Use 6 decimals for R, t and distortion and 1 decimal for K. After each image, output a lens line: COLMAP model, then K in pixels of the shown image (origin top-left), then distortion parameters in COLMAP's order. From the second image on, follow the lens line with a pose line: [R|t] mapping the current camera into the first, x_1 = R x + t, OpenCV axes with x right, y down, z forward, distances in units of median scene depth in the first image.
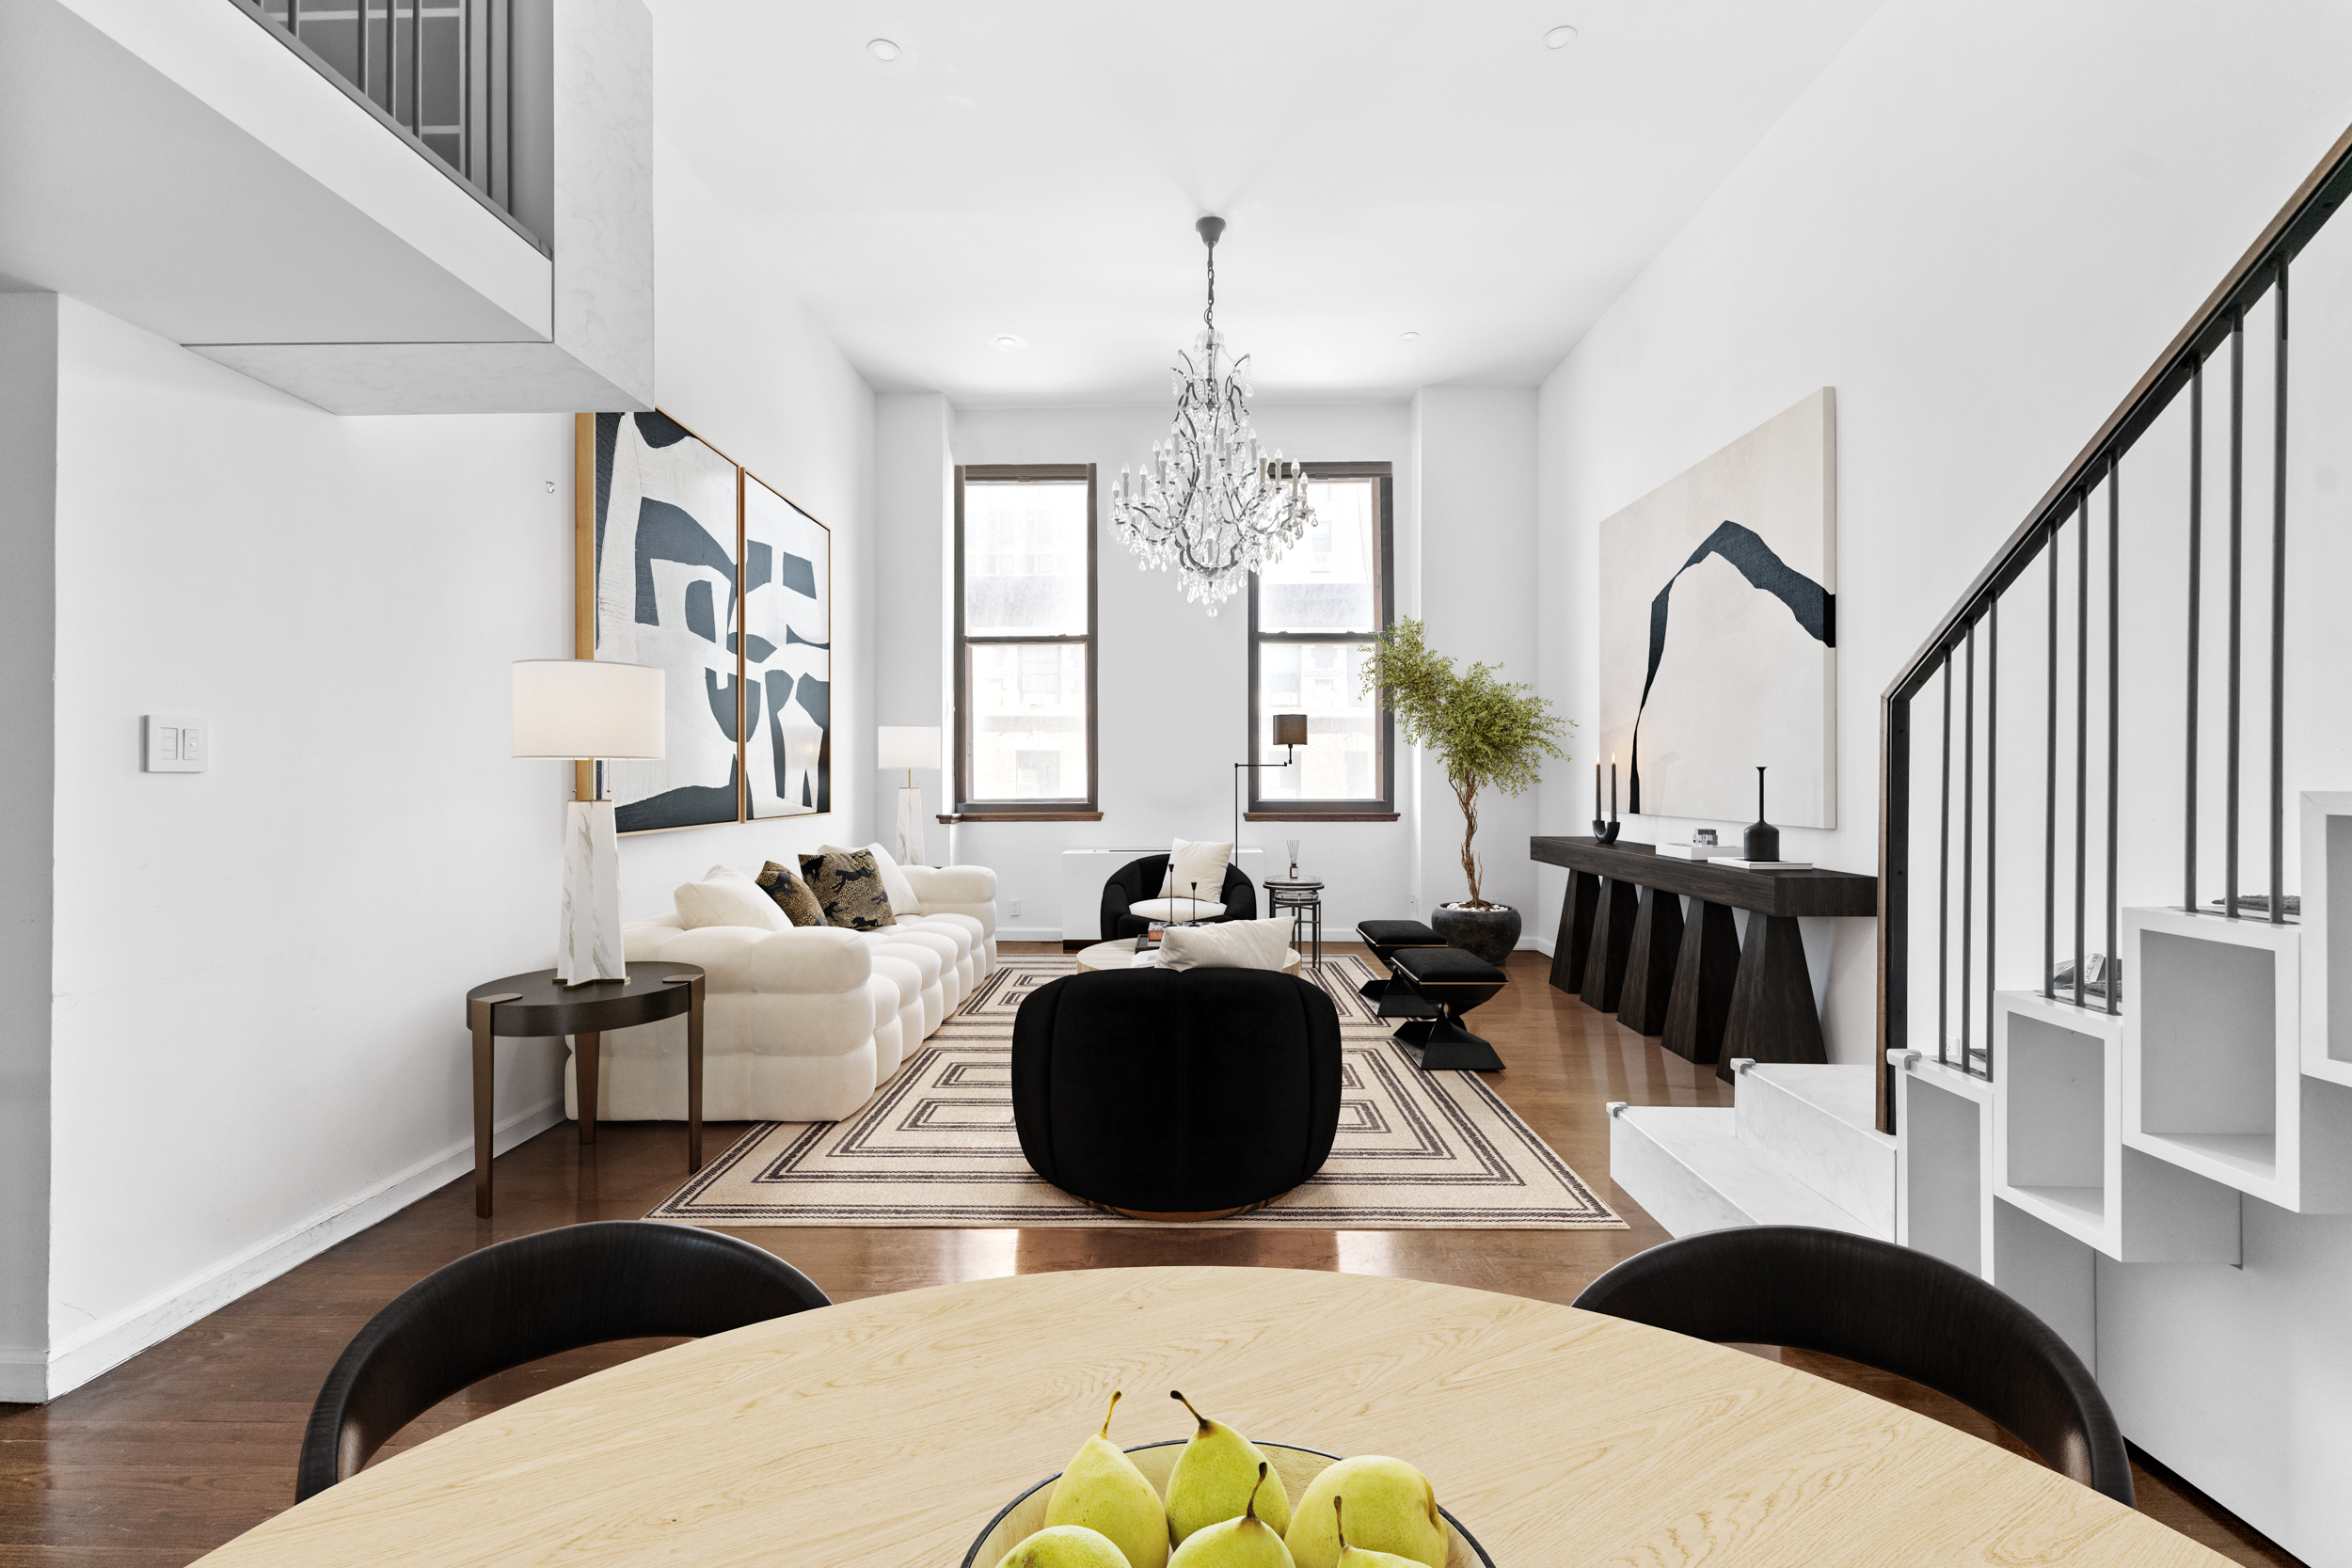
lens RADIAL K [[922.9, 0, 1176.7], [0, 922.9, 774.4], [0, 0, 1]] dist [-0.002346, 0.000073]
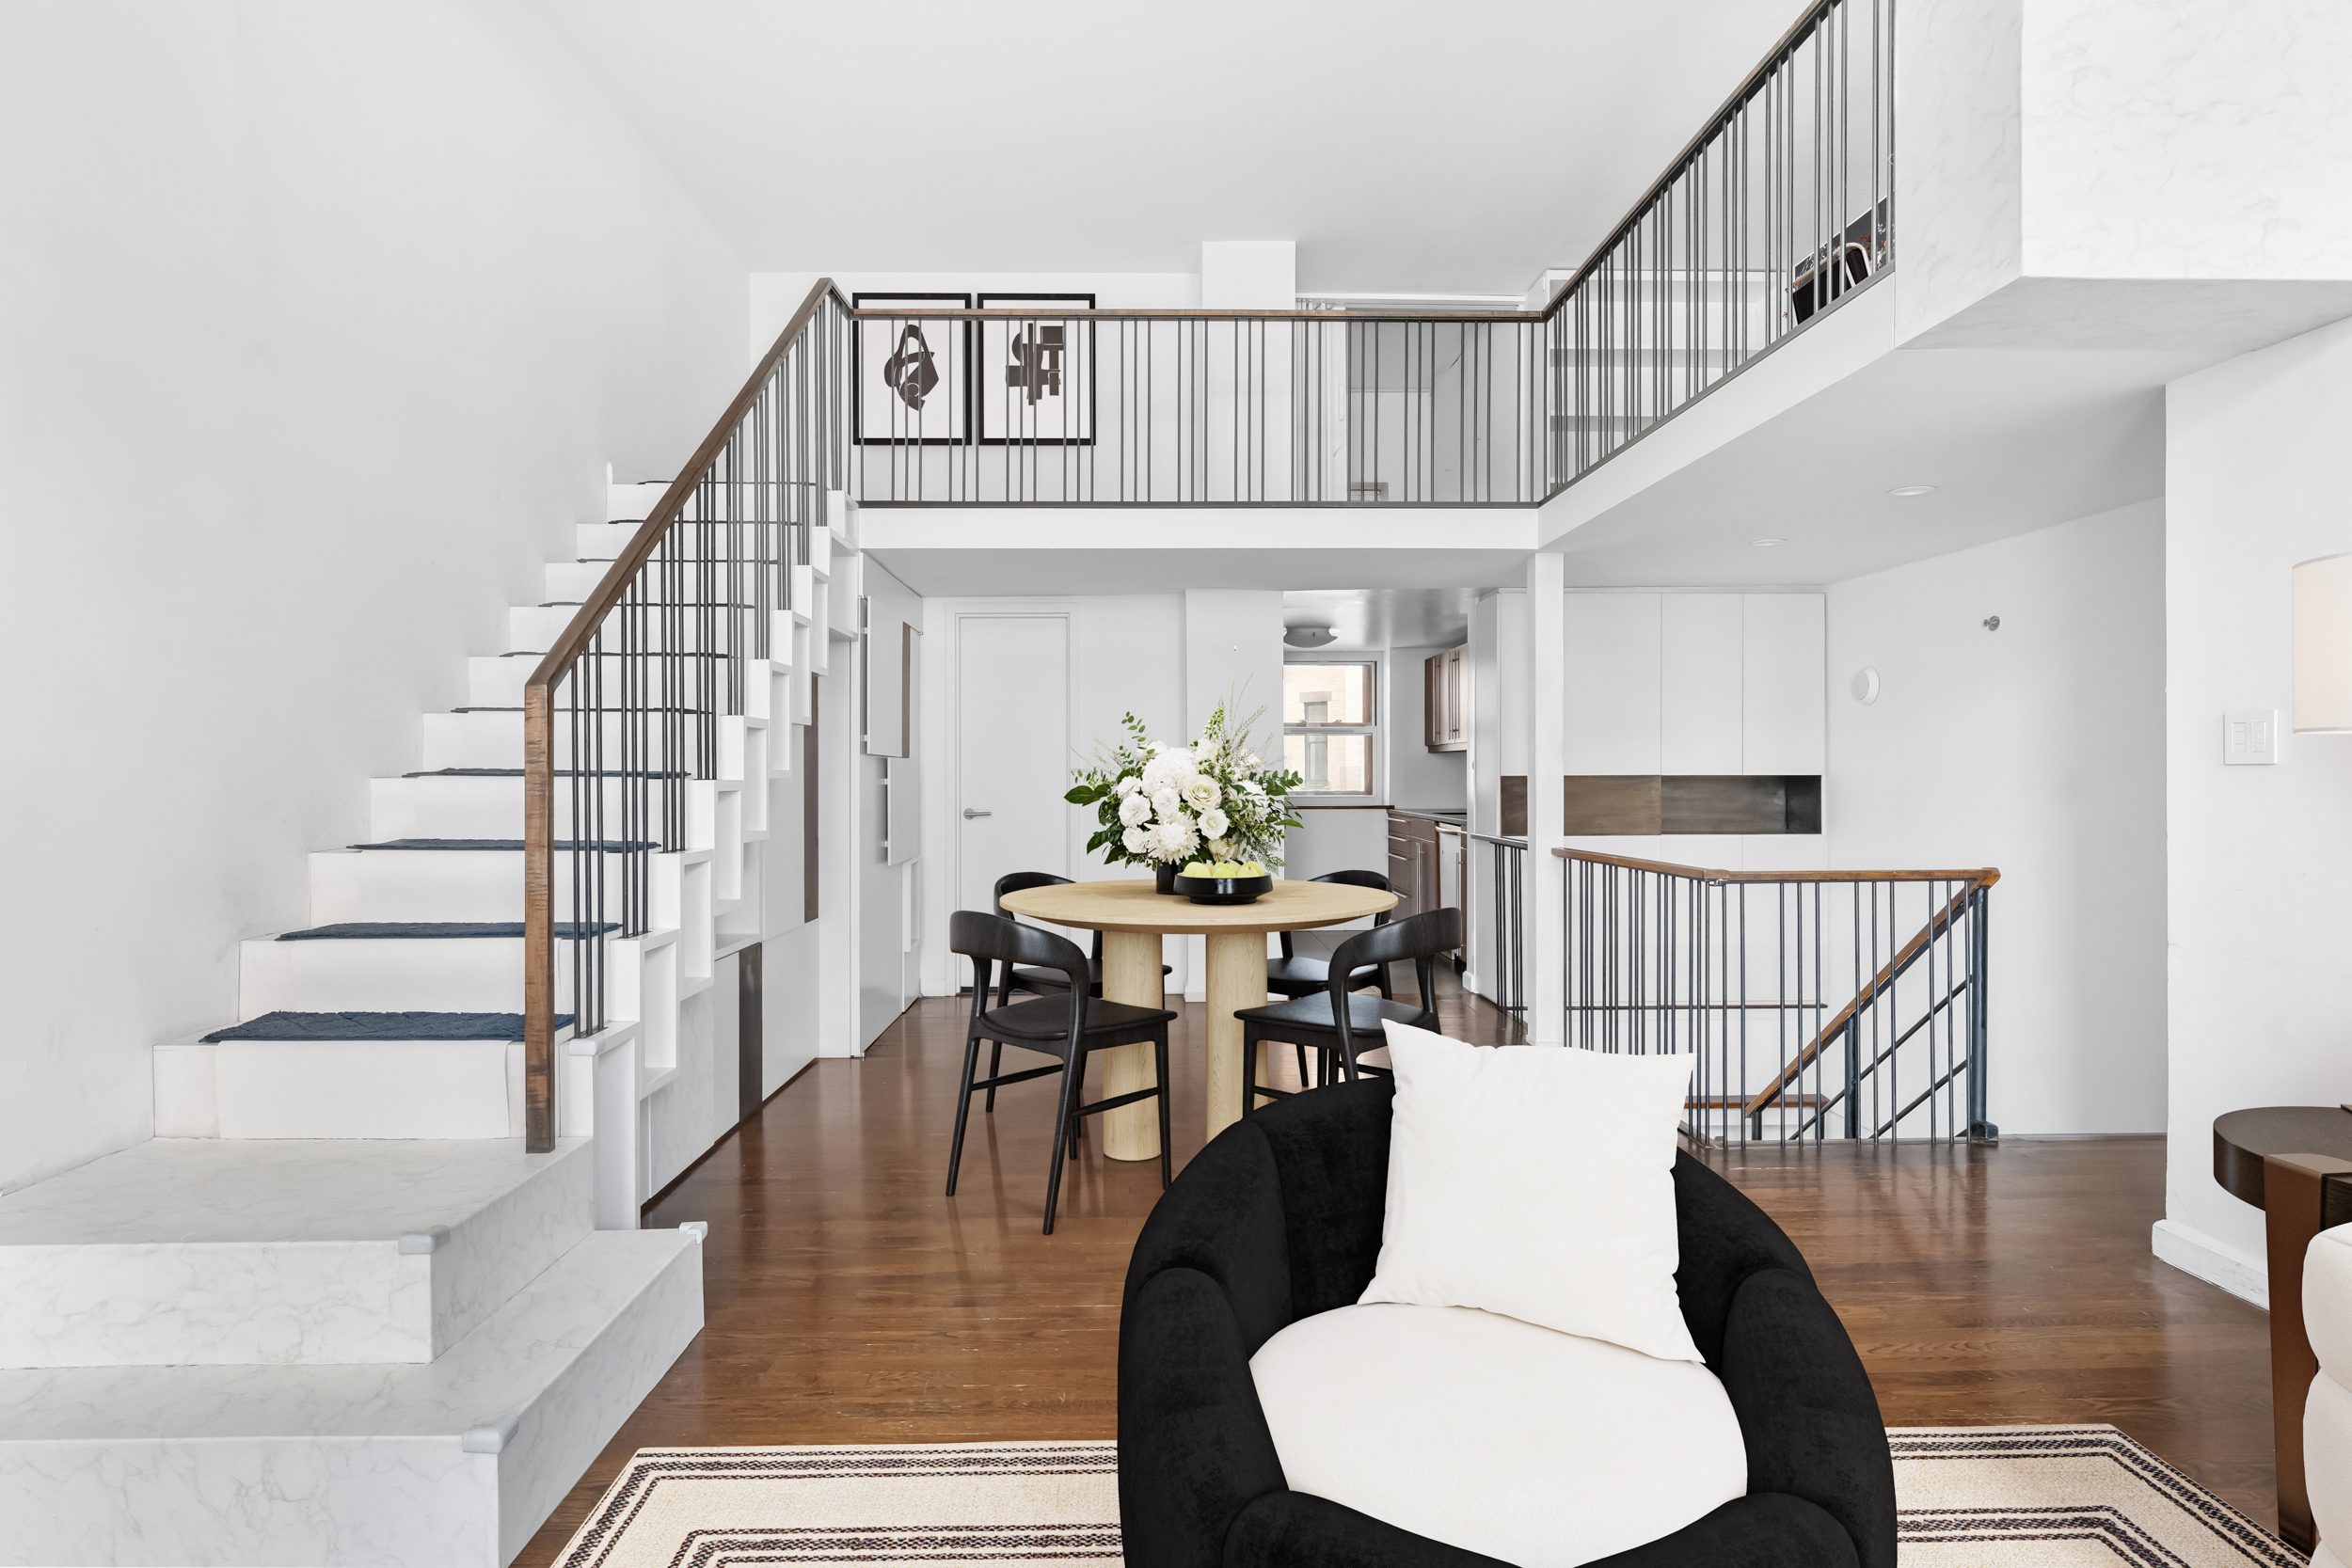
lens RADIAL K [[1223.6, 0, 1177.8], [0, 1223.6, 777.5], [0, 0, 1]] dist [0.000220, 0.000000]
pose [[-0.999882, 0.002236, -0.015189, 0.077196], [0.002205, 0.999995, 0.002049, 0.003650], [0.015194, 0.002016, -0.999883, 1.274052]]
